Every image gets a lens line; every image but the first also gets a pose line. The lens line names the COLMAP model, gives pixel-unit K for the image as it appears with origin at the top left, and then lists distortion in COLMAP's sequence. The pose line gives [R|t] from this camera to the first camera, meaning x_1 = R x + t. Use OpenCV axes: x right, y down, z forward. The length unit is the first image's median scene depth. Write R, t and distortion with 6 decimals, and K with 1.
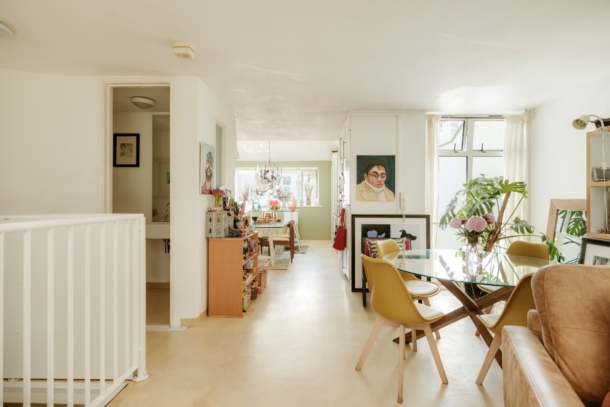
lens RADIAL K [[330.8, 0, 305.0], [0, 330.8, 203.5], [0, 0, 1]] dist [-0.000968, -0.000279]
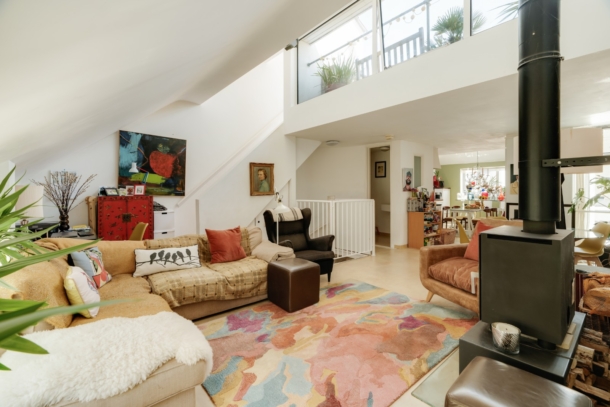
lens RADIAL K [[276.8, 0, 304.4], [0, 276.8, 195.4], [0, 0, 1]] dist [-0.000863, -0.000144]
pose [[0.665339, 0.008599, -0.746492, 0.478075], [-0.001861, 0.999950, 0.009860, -0.013385], [0.746539, -0.005171, 0.665322, -0.562582]]
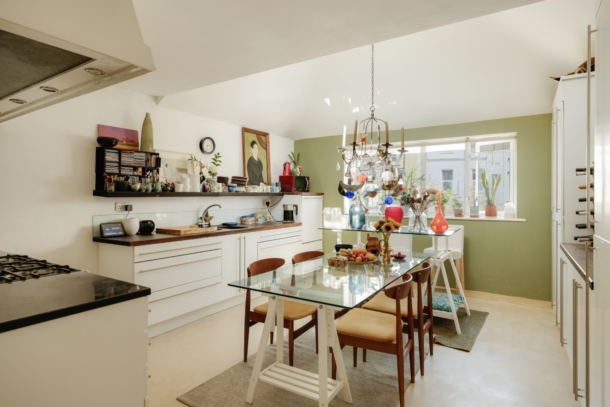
lens RADIAL K [[344.0, 0, 305.0], [0, 344.0, 203.5], [0, 0, 1]] dist [-0.001169, -0.000331]
pose [[0.857184, 0.008580, -0.514938, 0.074117], [-0.007202, 0.999963, 0.004673, -0.028224], [0.514959, -0.000297, 0.857215, 1.003645]]
